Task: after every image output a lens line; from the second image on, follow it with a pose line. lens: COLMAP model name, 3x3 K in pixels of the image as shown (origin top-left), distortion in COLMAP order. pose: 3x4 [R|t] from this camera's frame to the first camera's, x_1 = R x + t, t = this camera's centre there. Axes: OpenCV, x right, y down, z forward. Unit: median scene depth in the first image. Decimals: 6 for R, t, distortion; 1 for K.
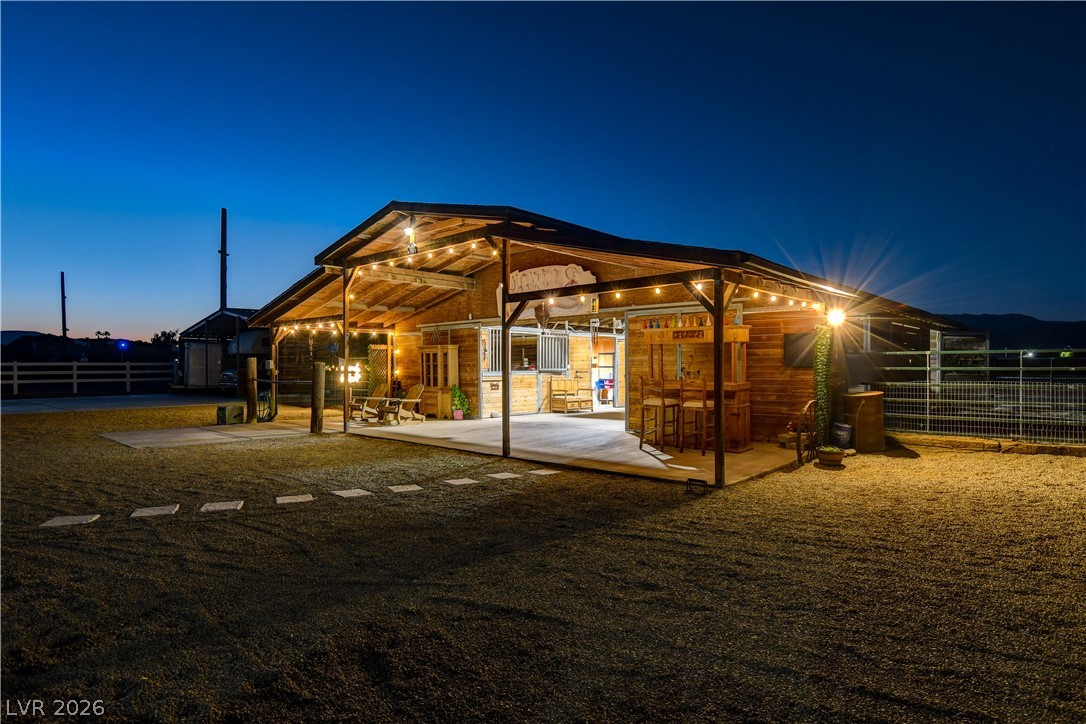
lens RADIAL K [[606.0, 0, 543.9], [0, 606.0, 367.1], [0, 0, 1]] dist [-0.023187, -0.002332]
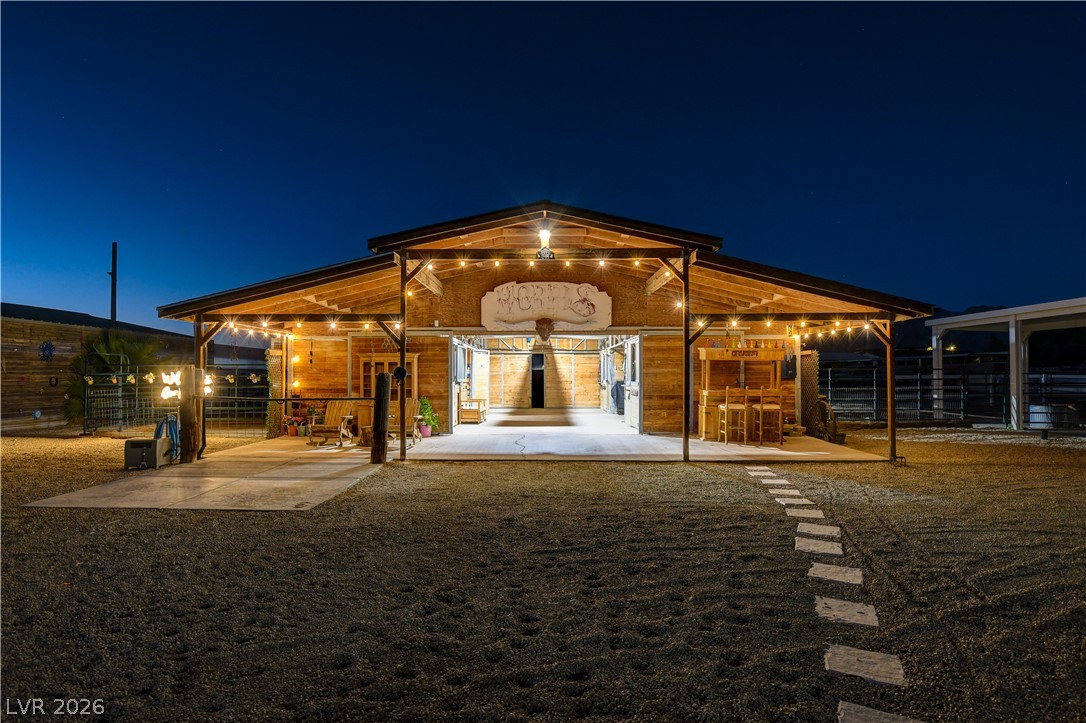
lens RADIAL K [[574.7, 0, 541.1], [0, 574.7, 361.7], [0, 0, 1]] dist [-0.031583, 0.000510]
pose [[0.743145, 0.017621, 0.668899, -0.686132], [-0.001031, 0.999682, -0.025190, -0.004170], [-0.669130, 0.018030, 0.742927, 0.287924]]
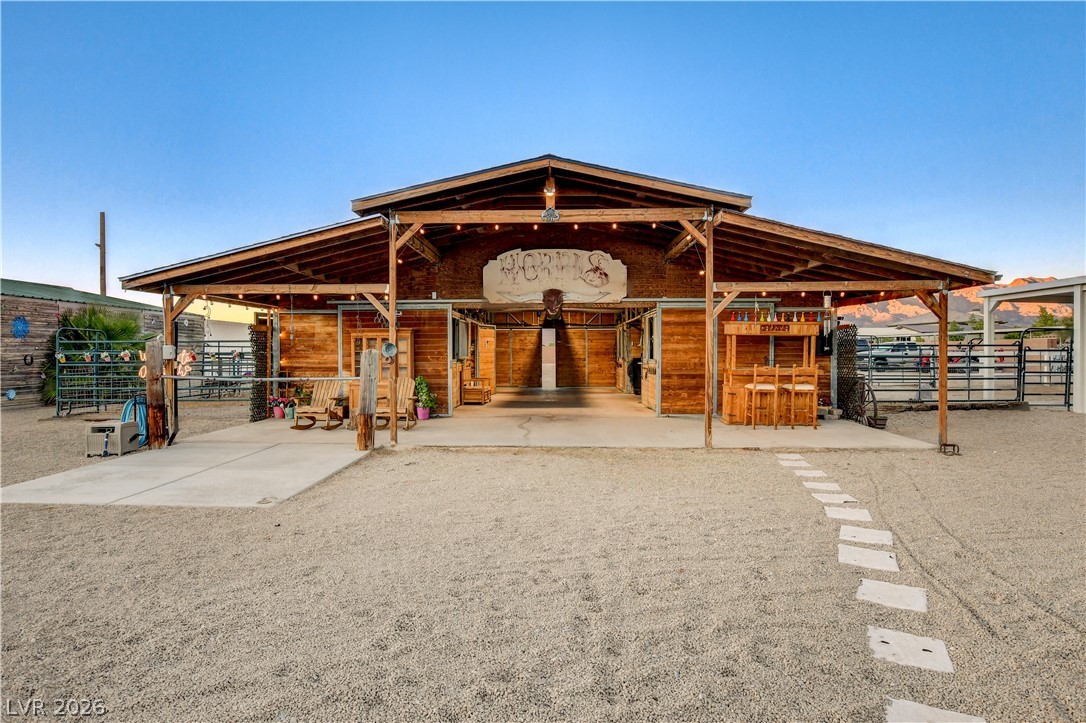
lens RADIAL K [[606.0, 0, 542.2], [0, 606.0, 356.1], [0, 0, 1]] dist [-0.023187, -0.002332]
pose [[0.757661, -0.003130, 0.652641, -0.651666], [-0.000247, 0.999987, 0.005082, -0.004260], [-0.652648, -0.004012, 0.757650, 0.310513]]
